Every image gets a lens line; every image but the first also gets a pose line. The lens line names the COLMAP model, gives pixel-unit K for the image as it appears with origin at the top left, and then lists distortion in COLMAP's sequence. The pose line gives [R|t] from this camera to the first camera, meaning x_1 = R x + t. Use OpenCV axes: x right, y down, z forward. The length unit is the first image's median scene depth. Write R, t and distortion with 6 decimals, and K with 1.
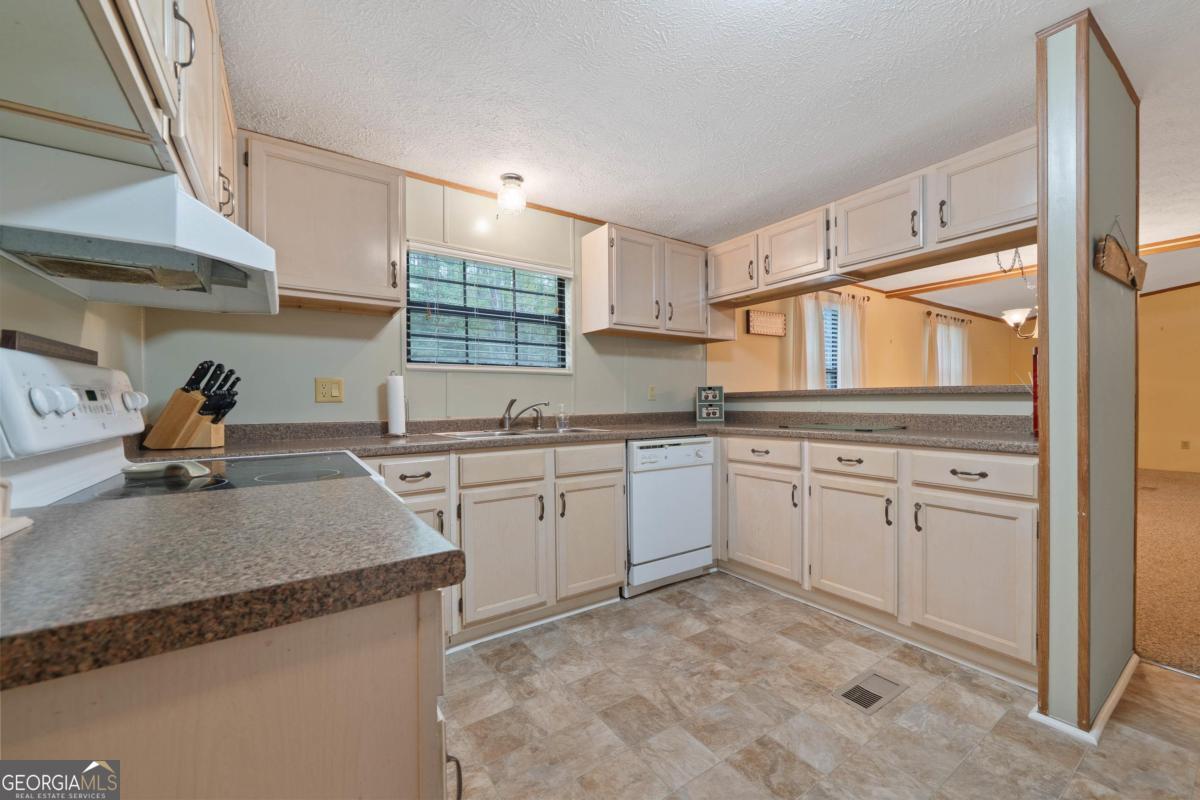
lens RADIAL K [[467.7, 0, 603.8], [0, 467.7, 407.1], [0, 0, 1]] dist [-0.002730, 0.000122]
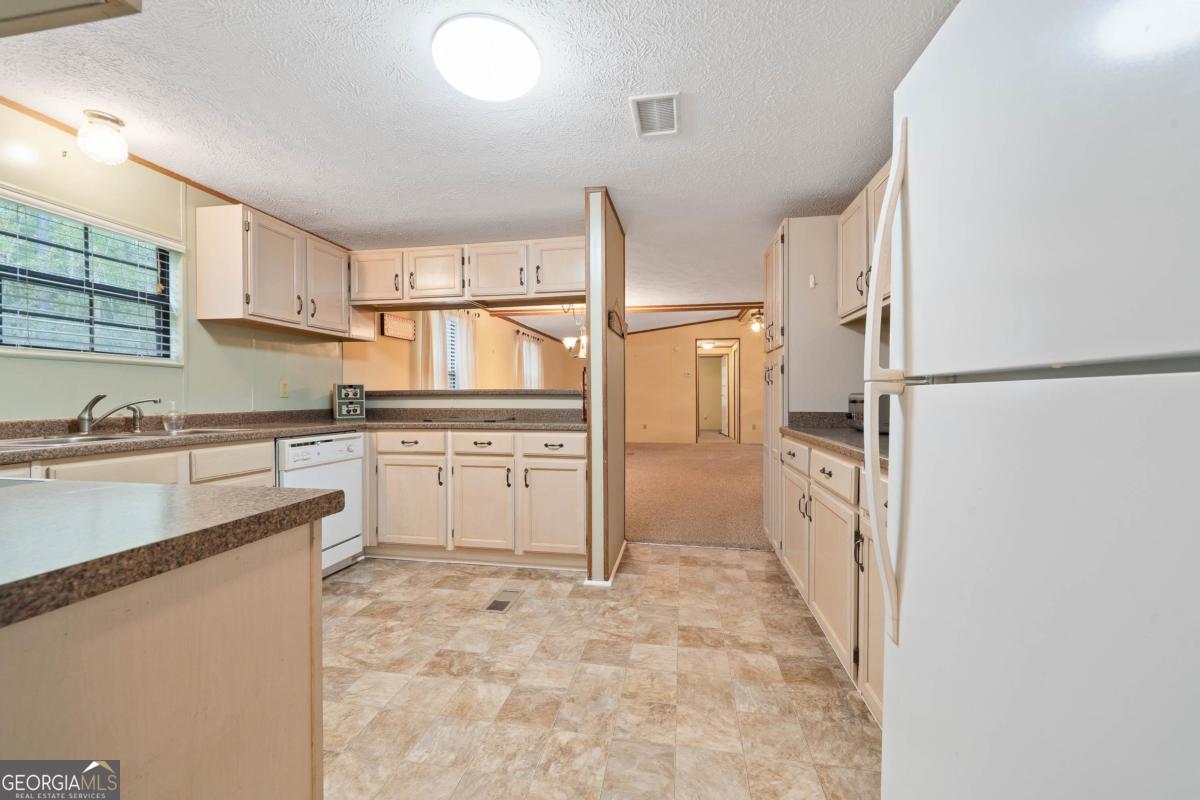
lens RADIAL K [[467.7, 0, 601.6], [0, 467.7, 402.0], [0, 0, 1]] dist [-0.002730, 0.000122]
pose [[0.695953, 0.000424, 0.718087, -0.199356], [0.005004, 0.999973, -0.005441, 0.004212], [-0.718070, 0.007380, 0.695932, -0.178500]]
